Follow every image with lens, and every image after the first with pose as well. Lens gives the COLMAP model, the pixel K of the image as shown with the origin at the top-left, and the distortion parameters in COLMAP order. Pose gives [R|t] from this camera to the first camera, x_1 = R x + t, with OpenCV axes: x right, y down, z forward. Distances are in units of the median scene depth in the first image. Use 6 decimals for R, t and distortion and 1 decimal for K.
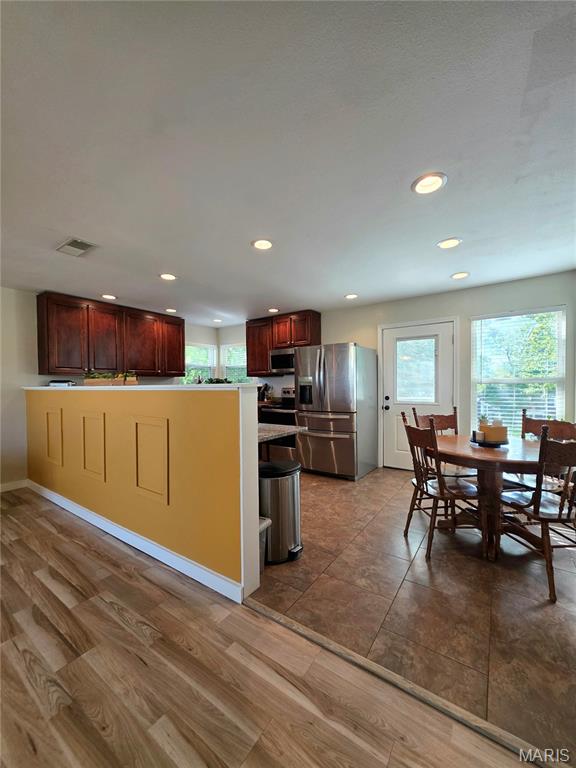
lens RADIAL K [[308.0, 0, 288.0], [0, 308.0, 384.0], [0, 0, 1]] dist [0.000482, -0.000062]
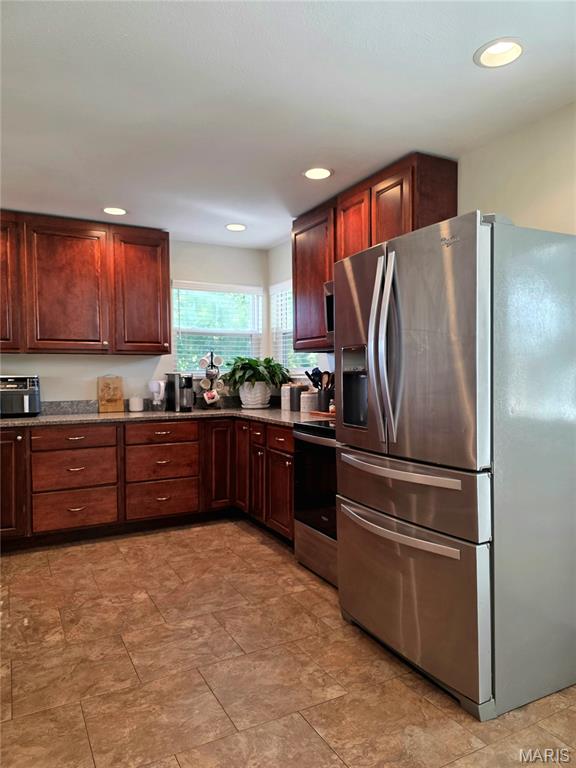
lens RADIAL K [[528.2, 0, 288.0], [0, 528.2, 384.0], [0, 0, 1]] dist [0.018191, -0.002963]
pose [[0.884784, 0.011447, -0.465860, 0.240441], [-0.001705, 0.999771, 0.021327, 0.005276], [0.465997, -0.018076, 0.884601, 0.429461]]
